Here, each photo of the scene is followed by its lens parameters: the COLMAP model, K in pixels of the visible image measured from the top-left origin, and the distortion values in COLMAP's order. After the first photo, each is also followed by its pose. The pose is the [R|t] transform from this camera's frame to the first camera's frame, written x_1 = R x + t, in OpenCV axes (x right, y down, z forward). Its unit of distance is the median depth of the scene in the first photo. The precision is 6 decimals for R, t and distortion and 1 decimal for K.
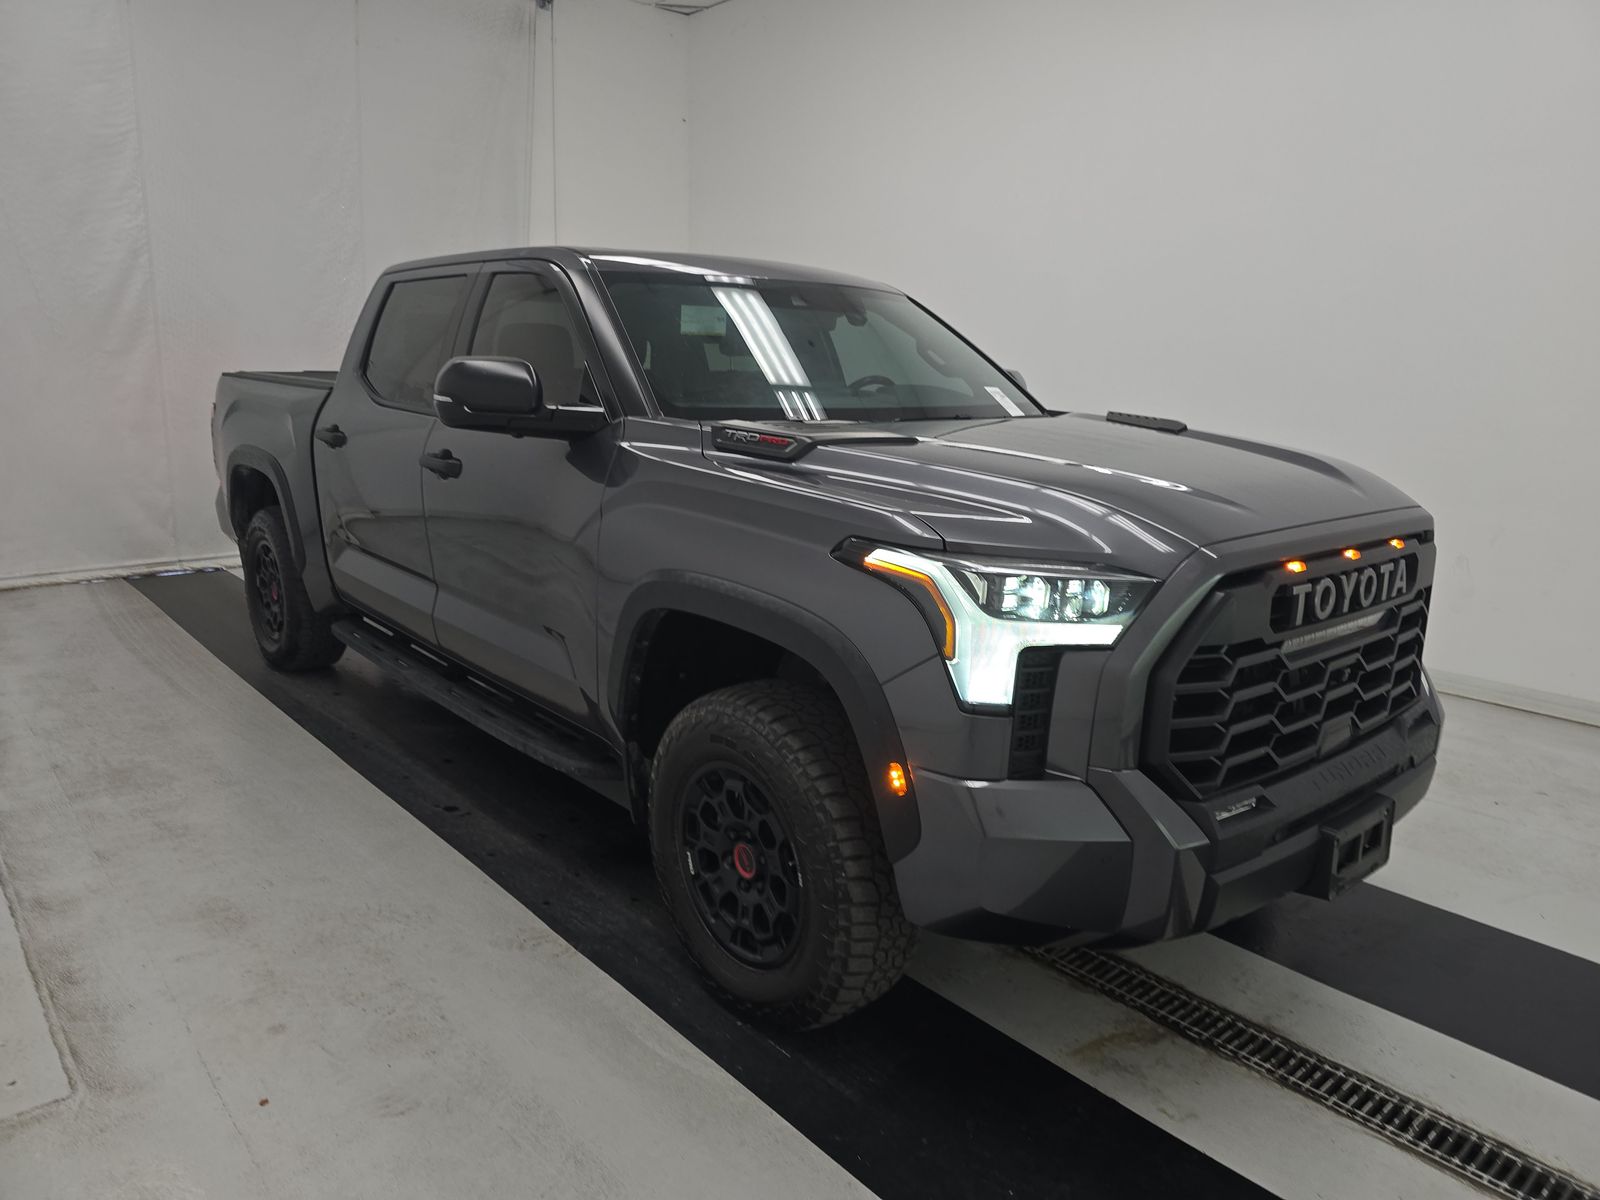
lens RADIAL K [[1070.1, 0, 808.6], [0, 1070.1, 598.8], [0, 0, 1]] dist [0.035122, -0.025840]
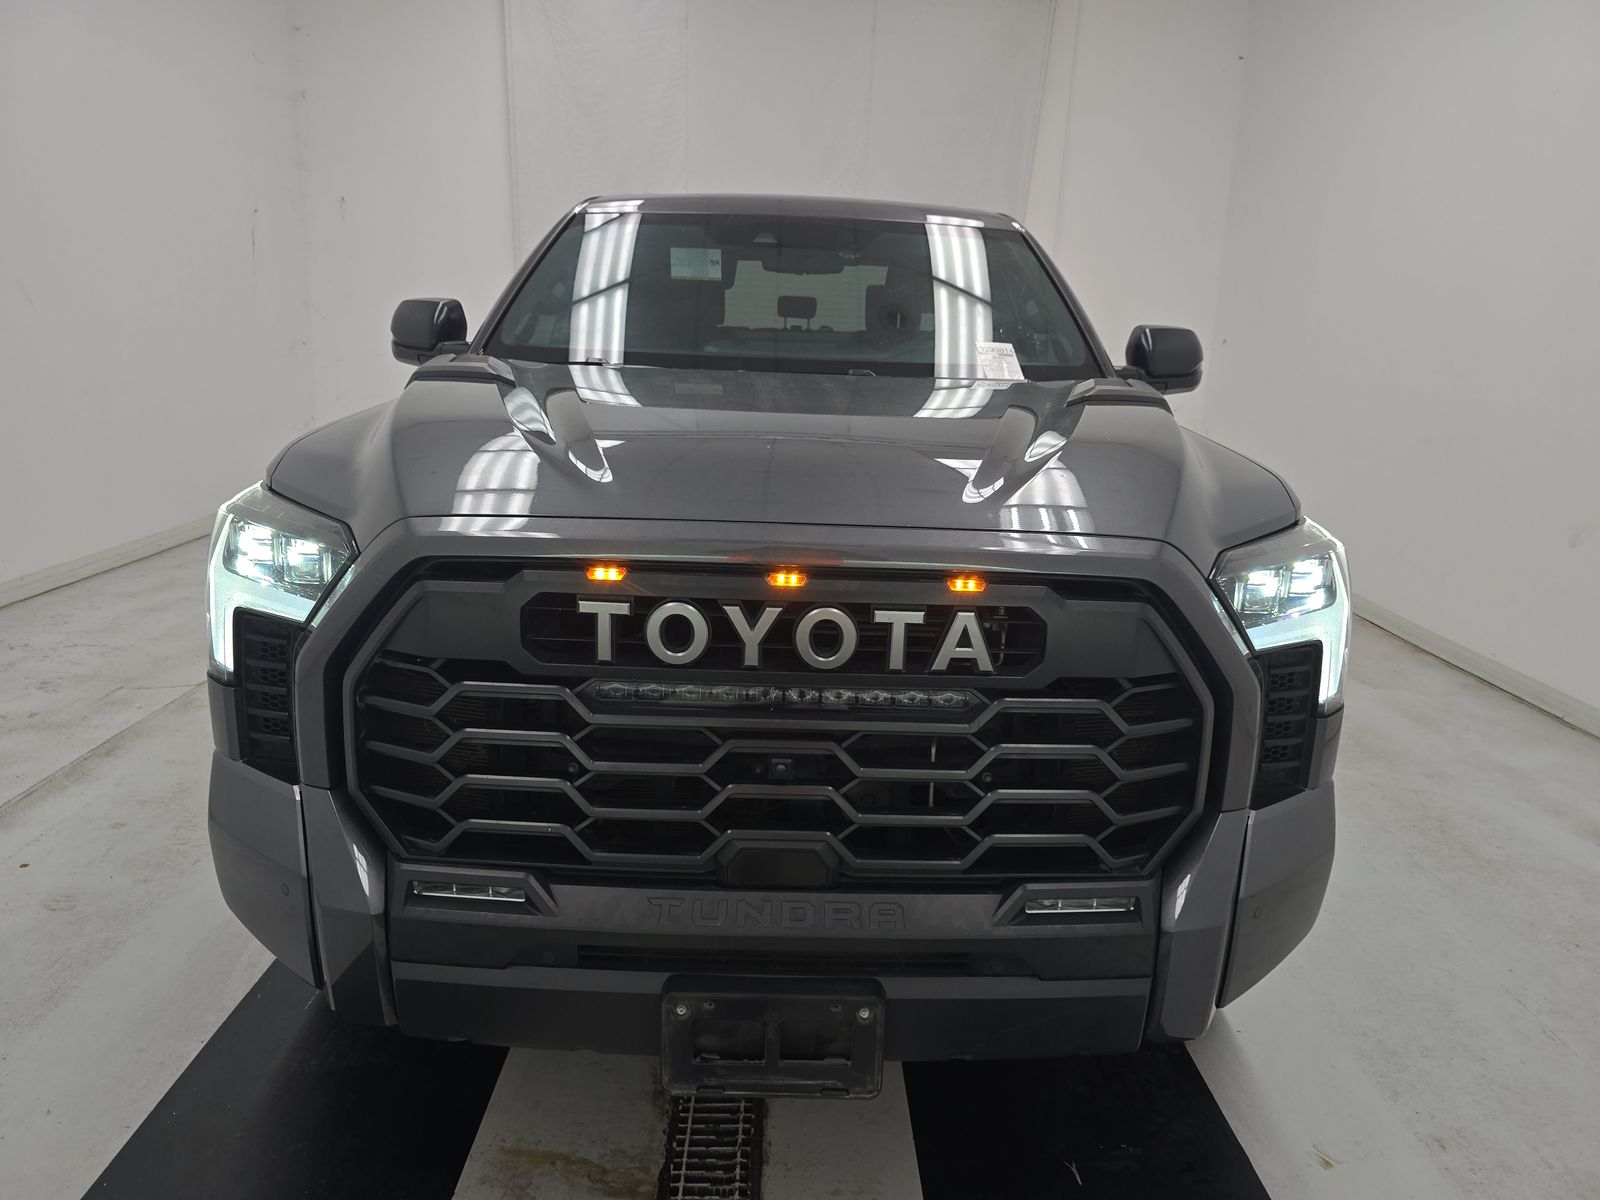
lens RADIAL K [[1070.1, 0, 808.6], [0, 1070.1, 598.8], [0, 0, 1]] dist [0.035122, -0.025840]
pose [[0.768592, 0.163597, -0.618468, 0.934904], [-0.159420, 0.985231, 0.062497, -0.074355], [0.619558, 0.050562, 0.783321, 0.542087]]
